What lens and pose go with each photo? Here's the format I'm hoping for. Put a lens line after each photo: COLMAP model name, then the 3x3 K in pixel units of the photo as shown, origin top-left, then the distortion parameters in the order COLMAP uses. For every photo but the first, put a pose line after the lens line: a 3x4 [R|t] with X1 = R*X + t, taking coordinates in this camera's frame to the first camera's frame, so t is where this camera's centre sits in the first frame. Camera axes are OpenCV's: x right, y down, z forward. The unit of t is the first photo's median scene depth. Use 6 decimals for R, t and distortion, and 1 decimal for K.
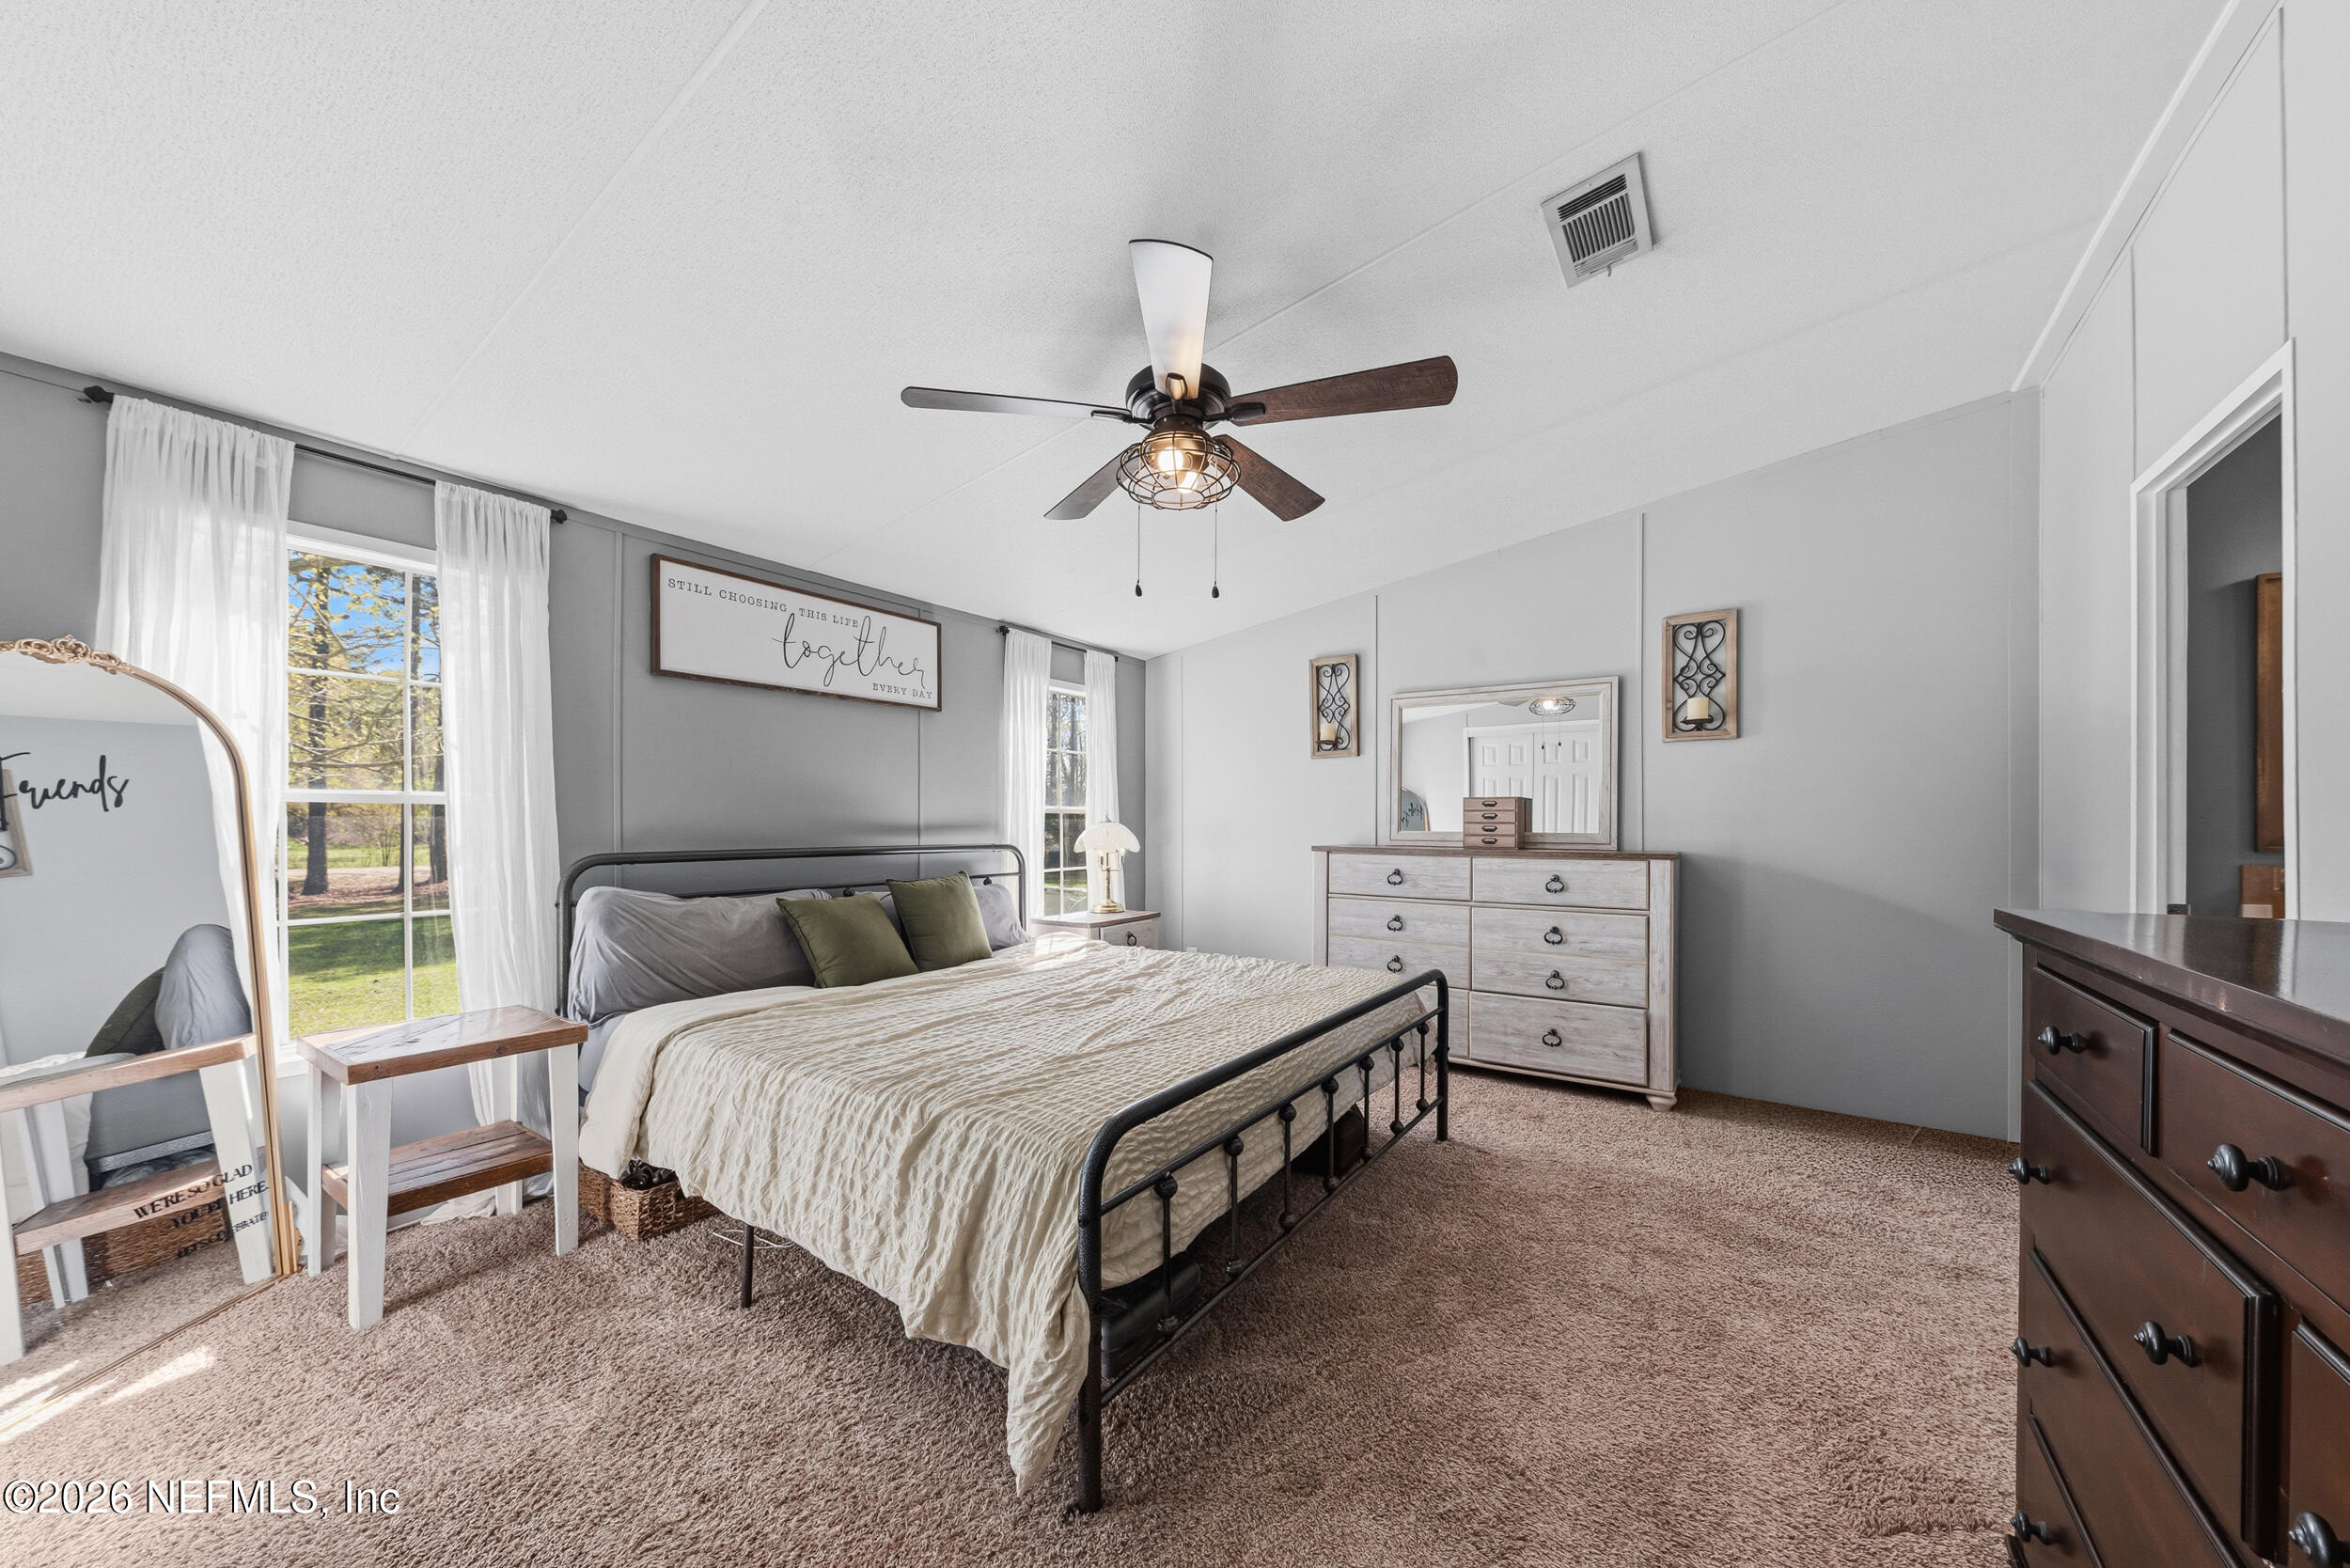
lens RADIAL K [[822.9, 0, 1175.7], [0, 822.9, 803.7], [0, 0, 1]] dist [0.000463, -0.000154]
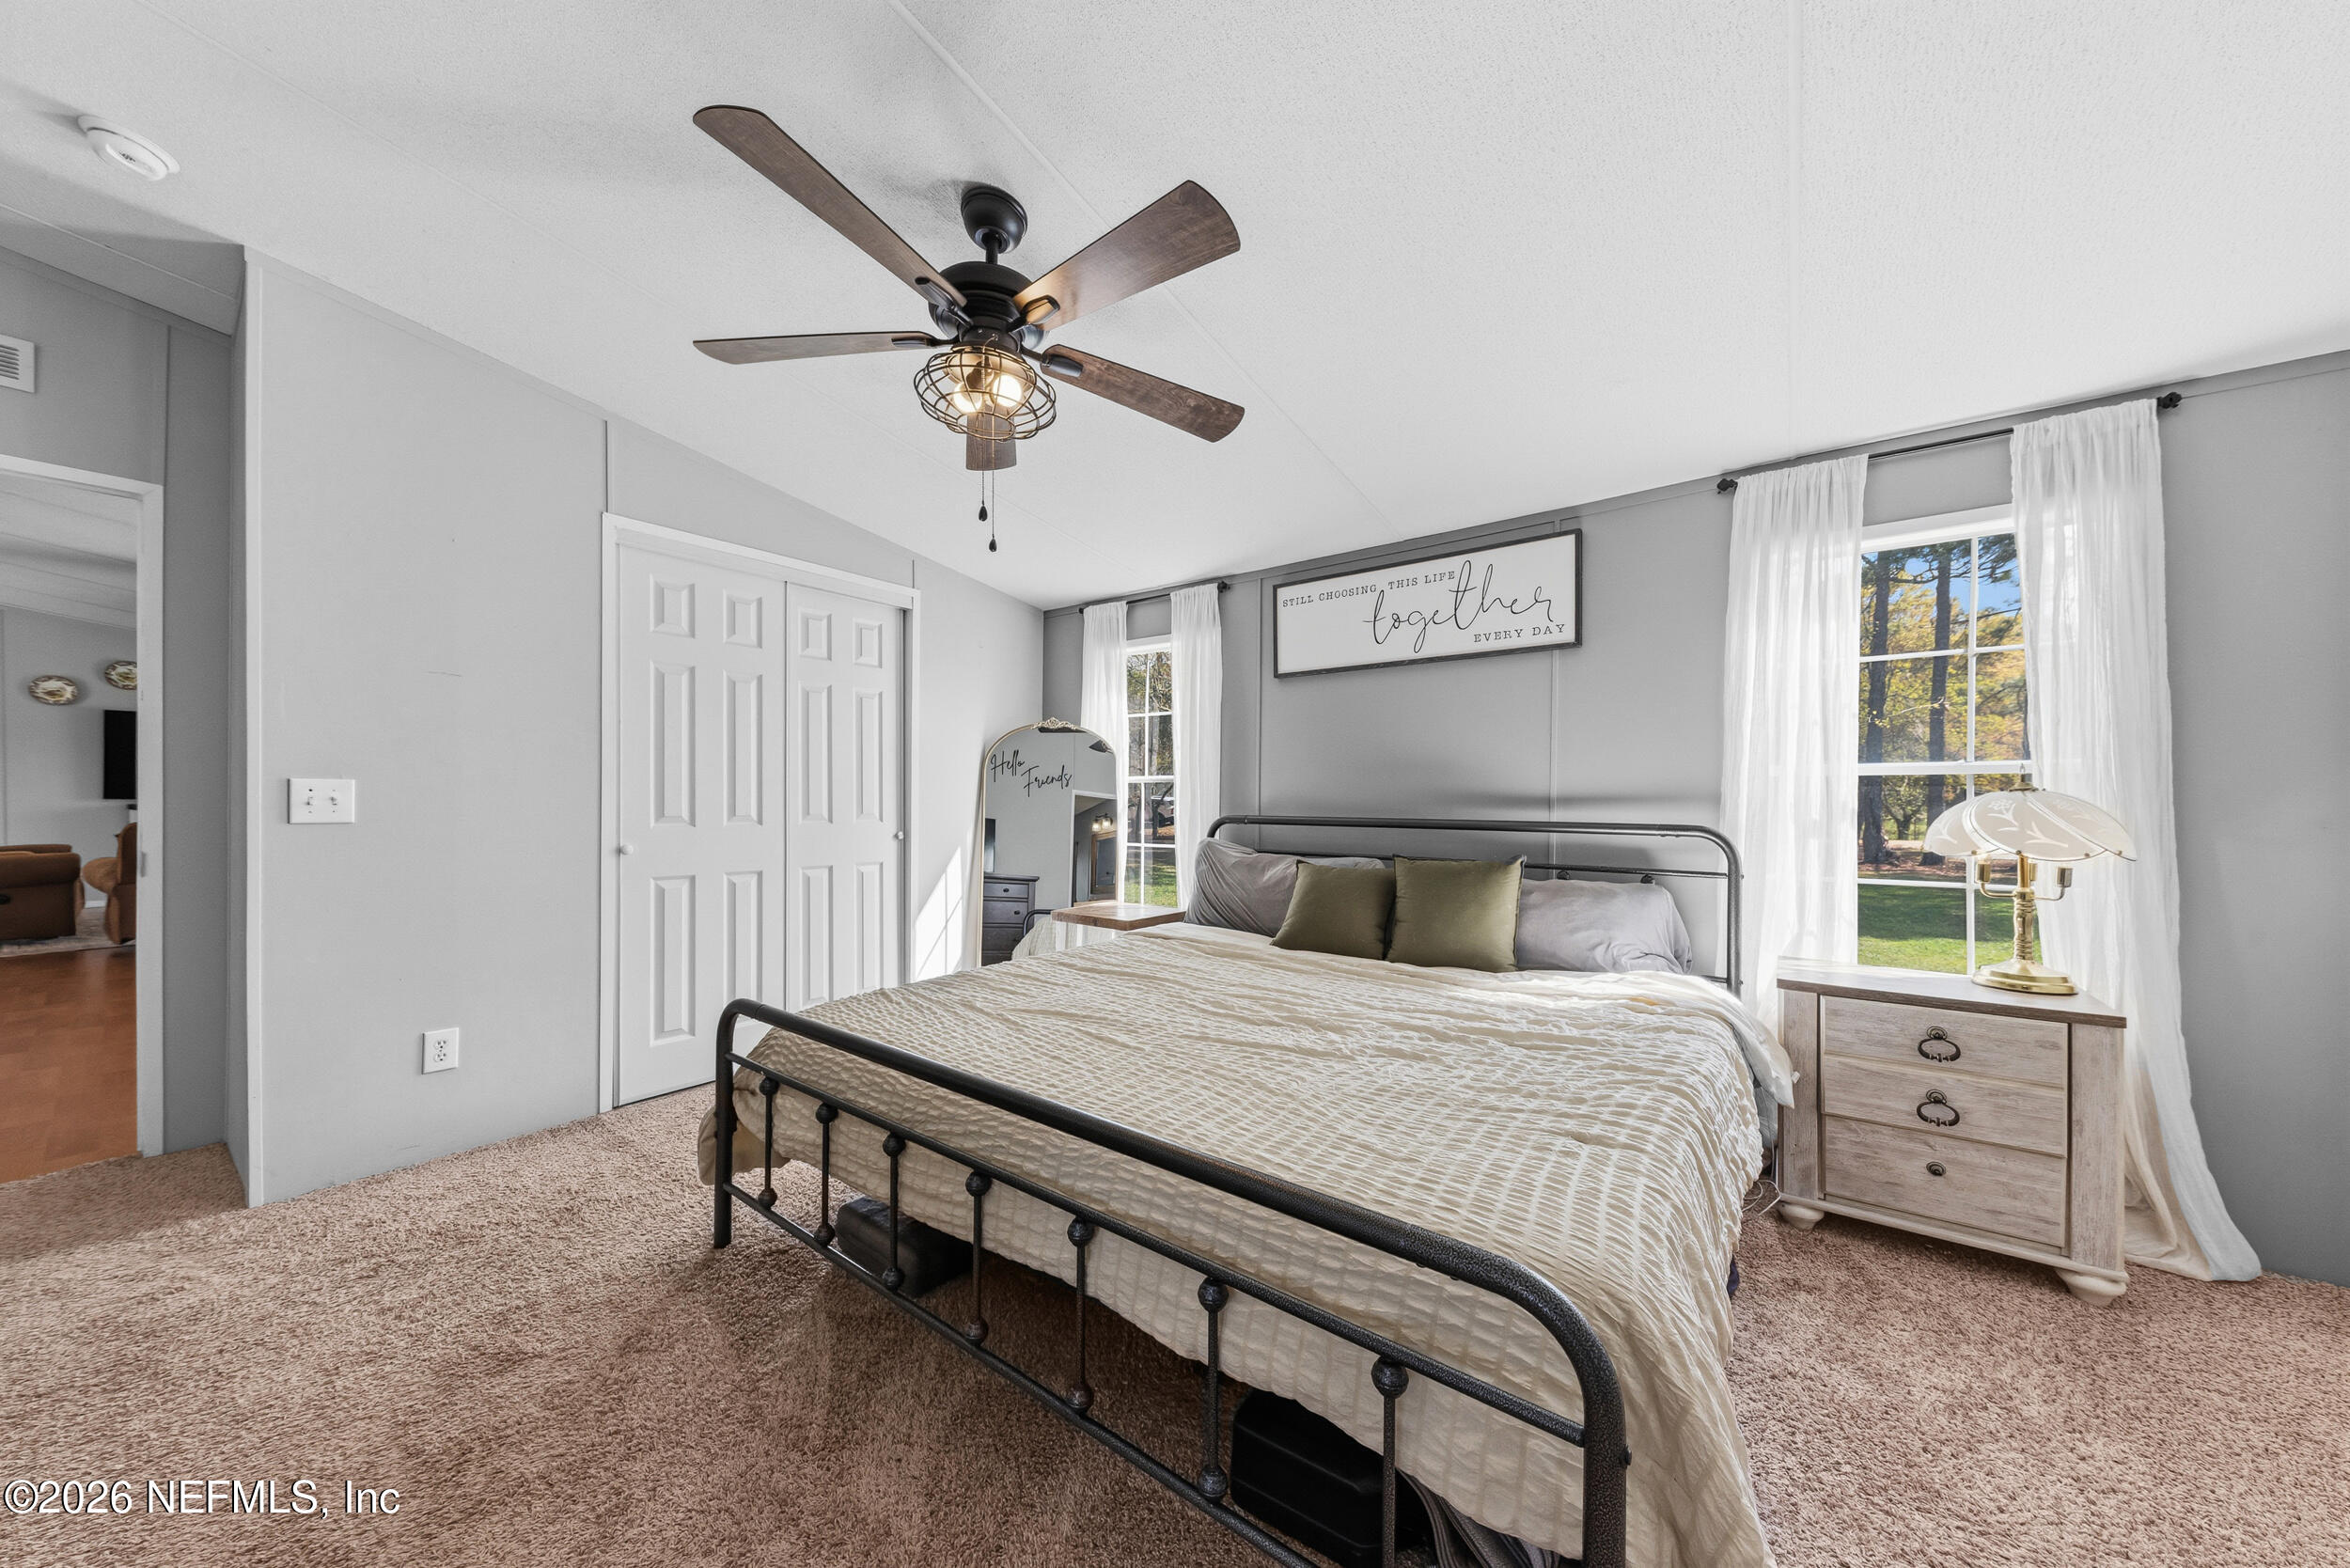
lens RADIAL K [[797.4, 0, 1175.9], [0, 797.4, 793.5], [0, 0, 1]] dist [0.005419, -0.000034]
pose [[-0.046665, 0.000939, -0.998910, 0.474756], [0.023255, 0.999730, -0.000147, 0.015100], [0.998640, -0.023236, -0.046674, 0.680241]]
